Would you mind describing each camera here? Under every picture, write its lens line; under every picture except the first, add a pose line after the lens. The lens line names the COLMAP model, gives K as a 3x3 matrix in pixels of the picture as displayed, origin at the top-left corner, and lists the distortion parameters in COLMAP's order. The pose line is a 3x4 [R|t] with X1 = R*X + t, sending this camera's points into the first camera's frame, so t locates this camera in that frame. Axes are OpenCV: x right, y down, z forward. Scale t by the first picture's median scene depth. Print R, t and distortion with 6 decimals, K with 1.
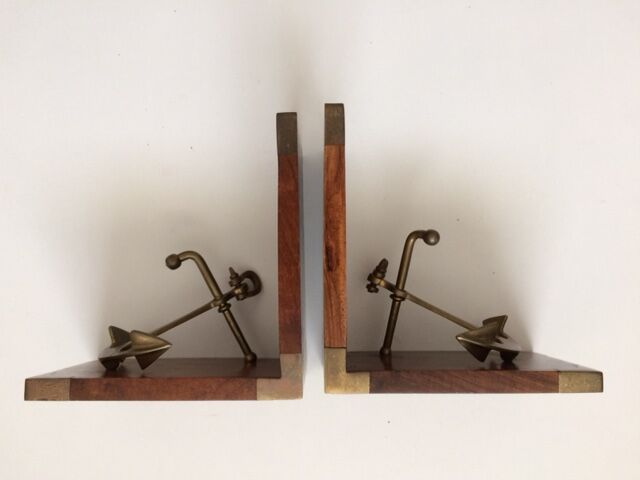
lens RADIAL K [[554.4, 0, 320.0], [0, 554.4, 240.0], [0, 0, 1]] dist [0.076172, -0.135207]
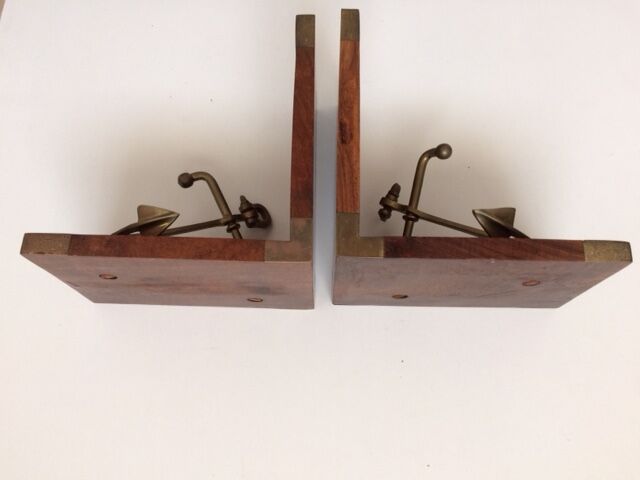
lens RADIAL K [[554.4, 0, 320.0], [0, 554.4, 240.0], [0, 0, 1]] dist [0.076172, -0.135207]
pose [[0.999564, 0.025580, -0.014761, -0.005436], [-0.028586, 0.963561, -0.265959, 0.485632], [0.007420, 0.266265, 0.963871, 0.078529]]
